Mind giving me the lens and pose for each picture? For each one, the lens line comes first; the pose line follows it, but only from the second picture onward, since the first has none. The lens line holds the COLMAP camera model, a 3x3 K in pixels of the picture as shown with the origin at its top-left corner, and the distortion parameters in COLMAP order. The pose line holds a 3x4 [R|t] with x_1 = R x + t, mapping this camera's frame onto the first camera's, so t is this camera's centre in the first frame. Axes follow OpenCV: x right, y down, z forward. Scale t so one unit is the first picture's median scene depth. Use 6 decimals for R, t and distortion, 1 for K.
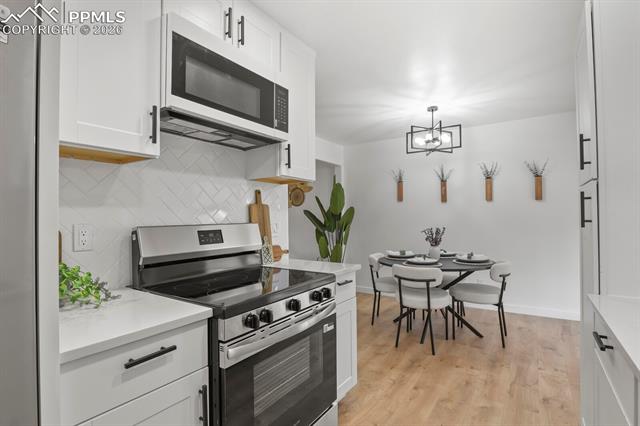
lens RADIAL K [[314.9, 0, 322.9], [0, 314.9, 213.3], [0, 0, 1]] dist [-0.017287, -0.000510]
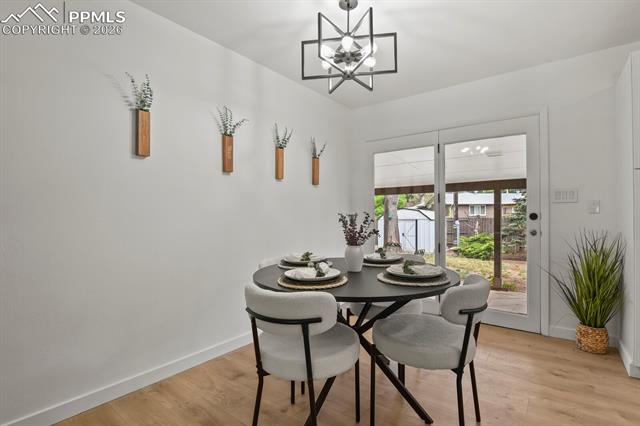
lens RADIAL K [[313.8, 0, 315.0], [0, 313.8, 214.8], [0, 0, 1]] dist [-0.020666, -0.000381]
pose [[0.058439, 0.013817, 0.998195, -0.241779], [-0.010409, 0.999858, -0.013231, 0.066984], [-0.998237, -0.009617, 0.058575, 1.208913]]
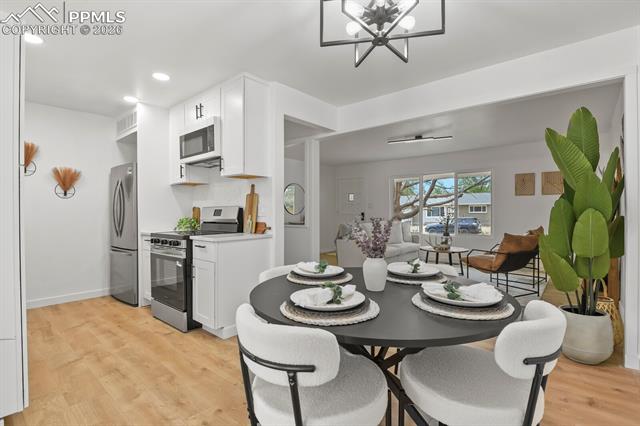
lens RADIAL K [[309.3, 0, 320.0], [0, 309.3, 213.0], [0, 0, 1]] dist [-0.016122, -0.000810]
pose [[-0.120537, 0.010188, -0.992657, 0.929319], [0.017475, 0.999814, 0.008140, 0.043292], [0.992555, -0.016365, -0.120693, 1.135493]]
